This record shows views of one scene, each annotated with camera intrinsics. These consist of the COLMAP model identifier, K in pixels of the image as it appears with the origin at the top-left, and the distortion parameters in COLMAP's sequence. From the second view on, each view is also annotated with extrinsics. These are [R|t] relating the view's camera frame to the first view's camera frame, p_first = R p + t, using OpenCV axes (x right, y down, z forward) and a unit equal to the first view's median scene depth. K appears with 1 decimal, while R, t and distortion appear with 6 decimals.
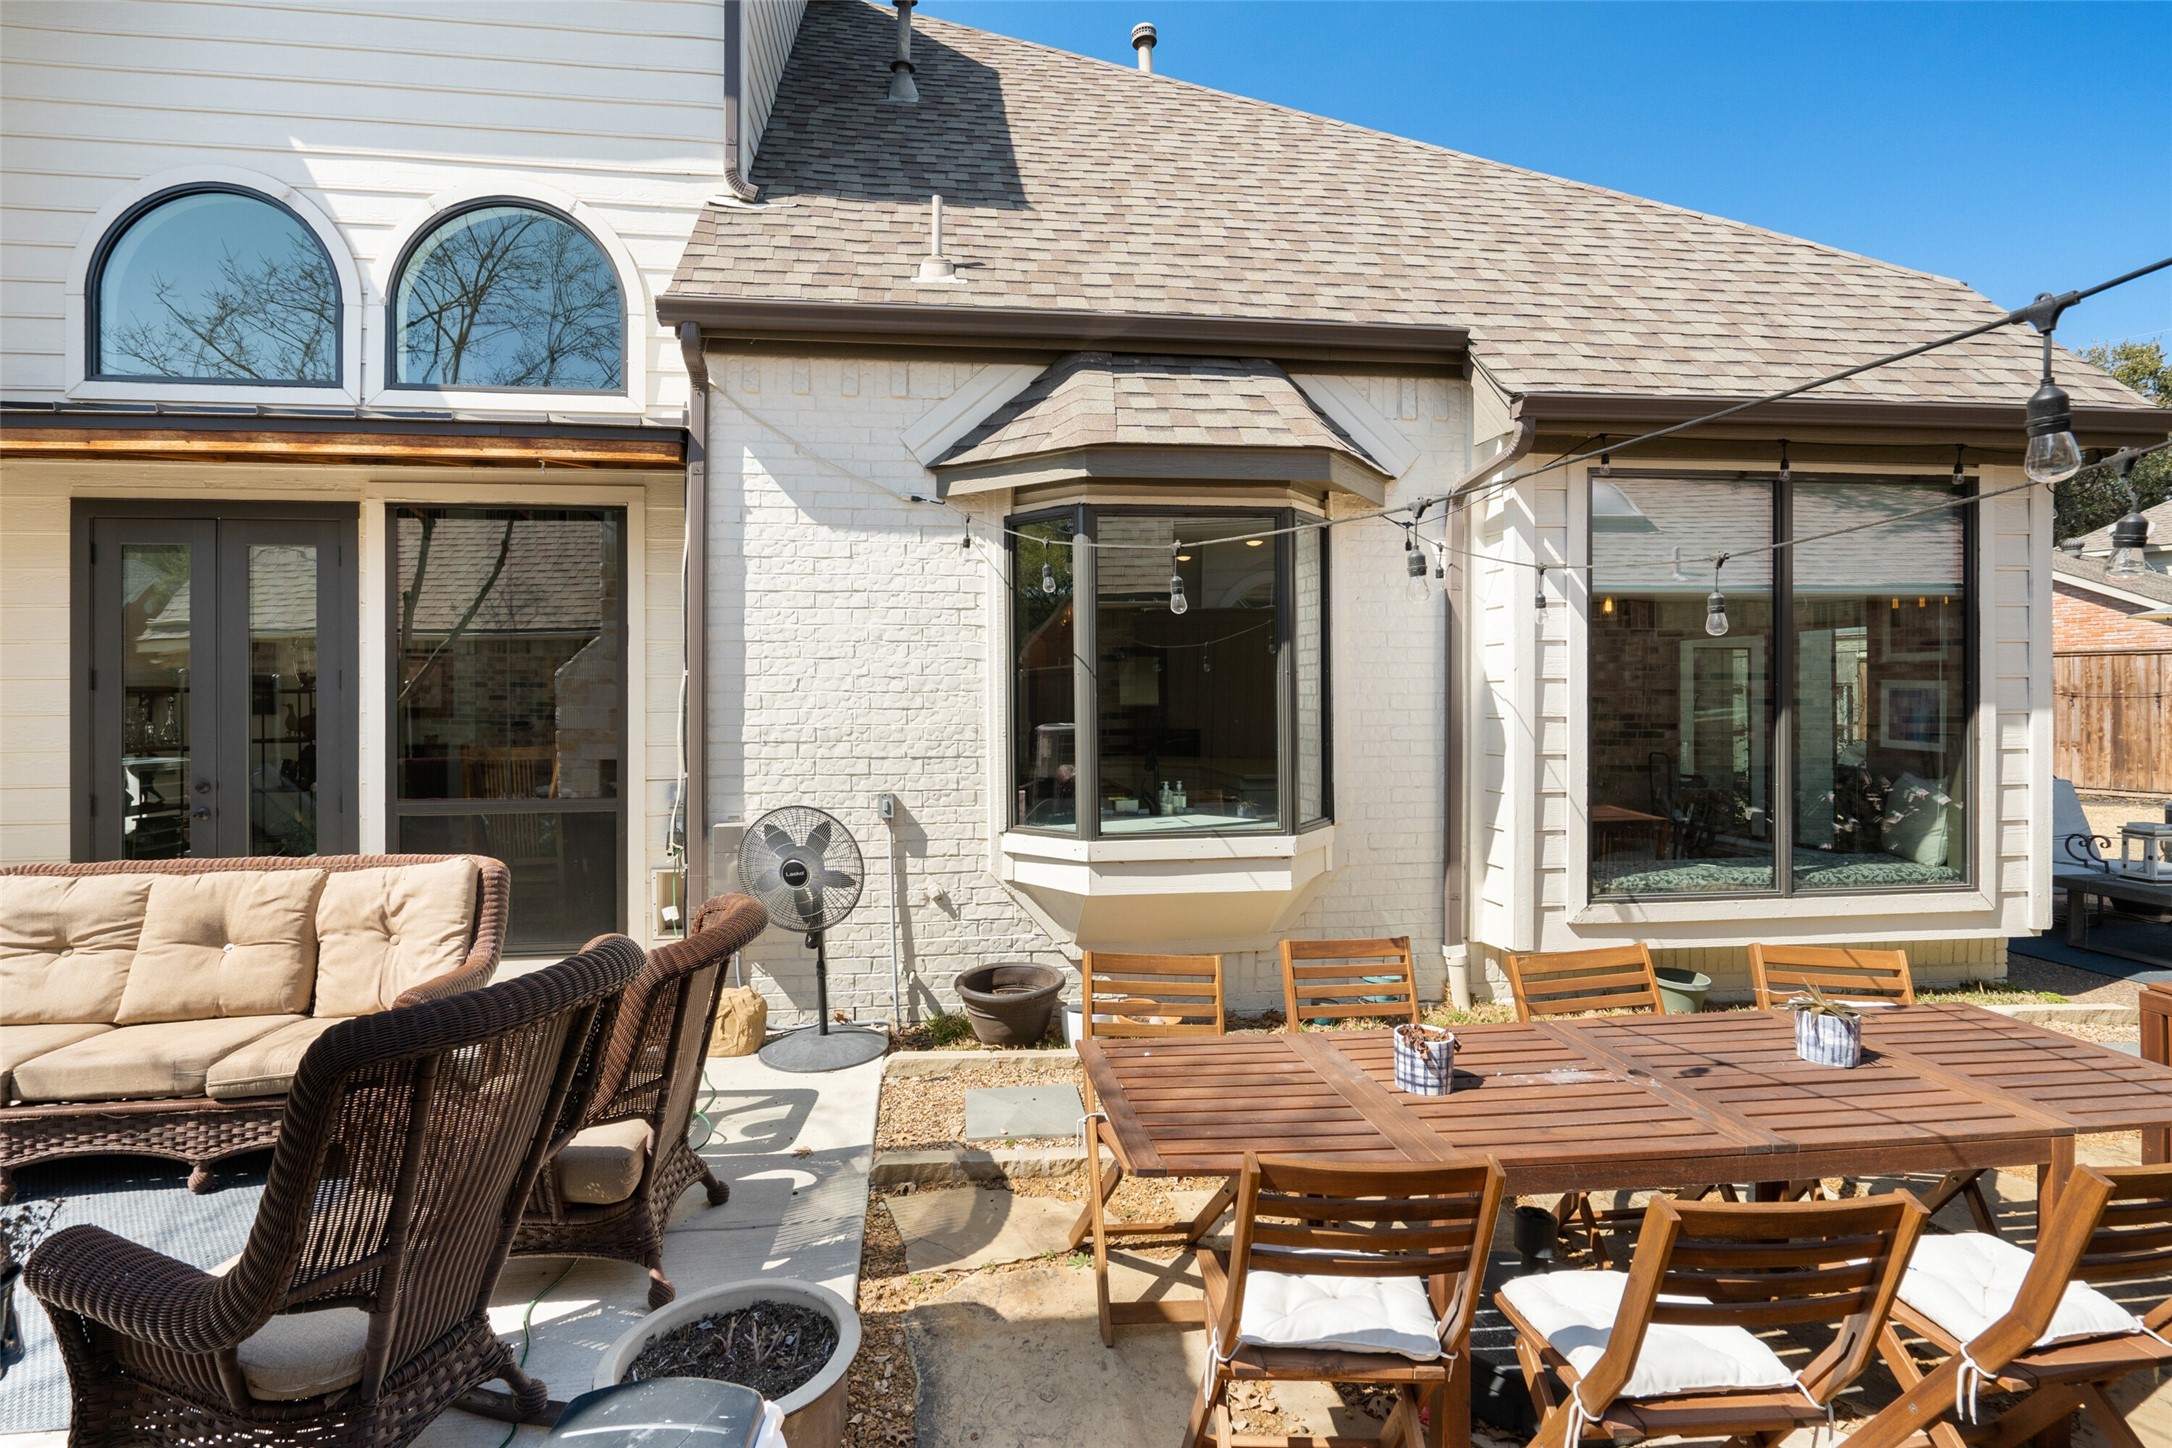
lens RADIAL K [[1008.5, 0, 1039.9], [0, 1008.5, 702.1], [0, 0, 1]] dist [0.001792, 0.000524]
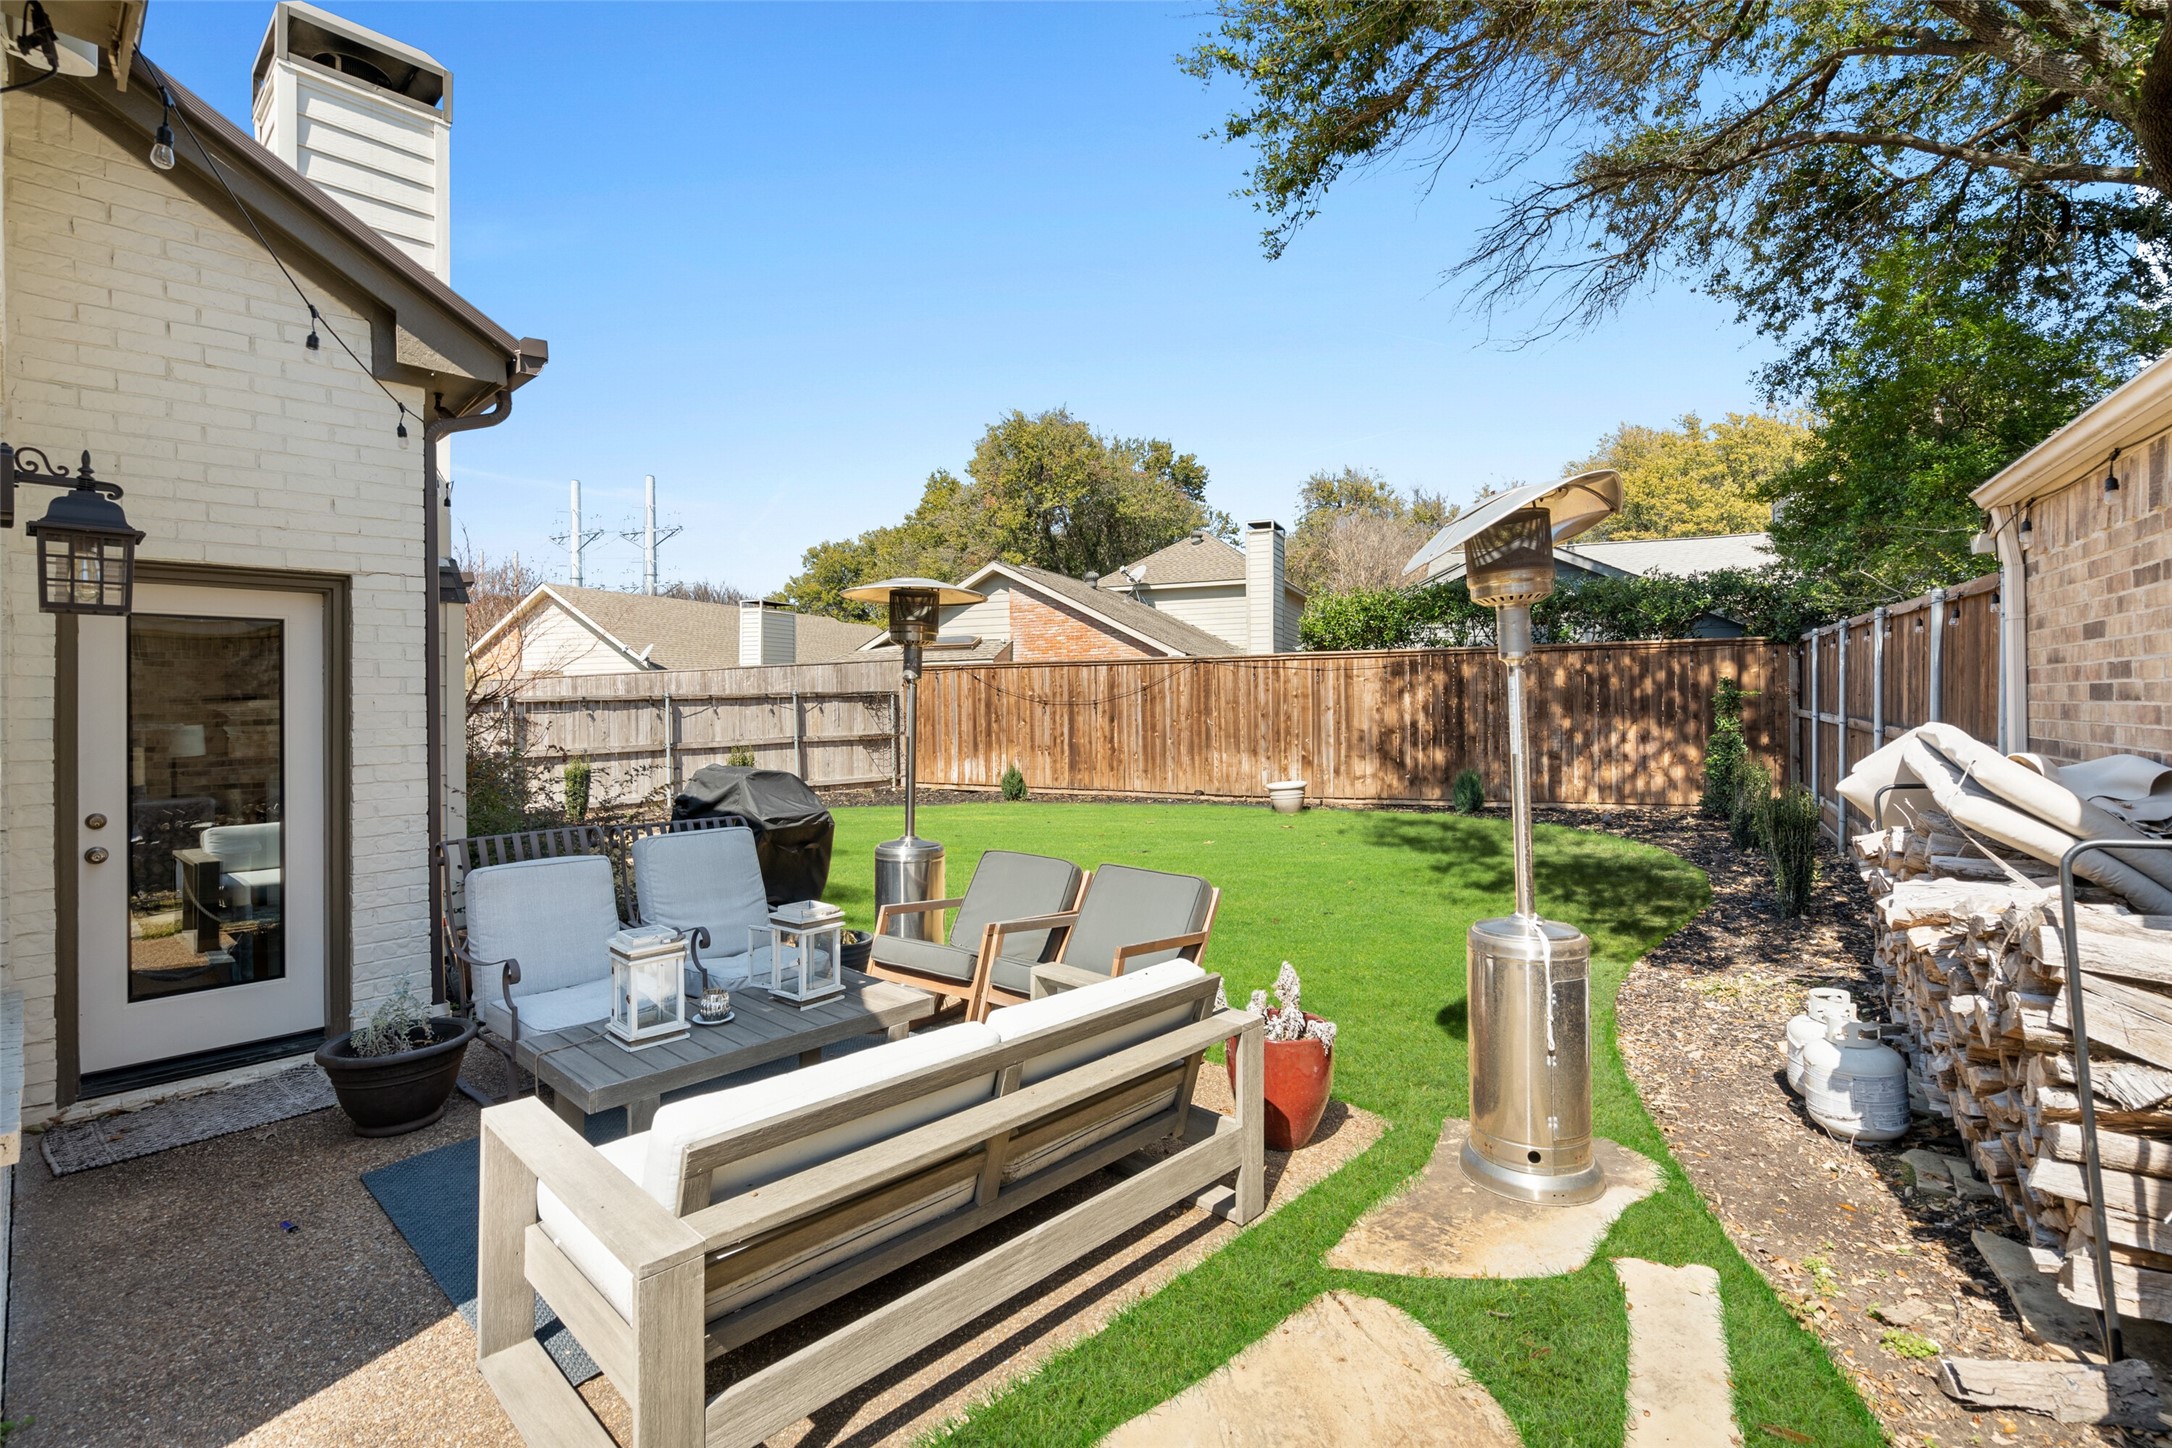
lens RADIAL K [[996.3, 0, 1083.6], [0, 996.3, 694.9], [0, 0, 1]] dist [-0.002477, -0.000258]
pose [[0.760675, 0.000646, 0.649133, 1.413295], [0.010871, 0.999847, -0.013735, -0.000437], [-0.649042, 0.017505, 0.760551, 0.639978]]
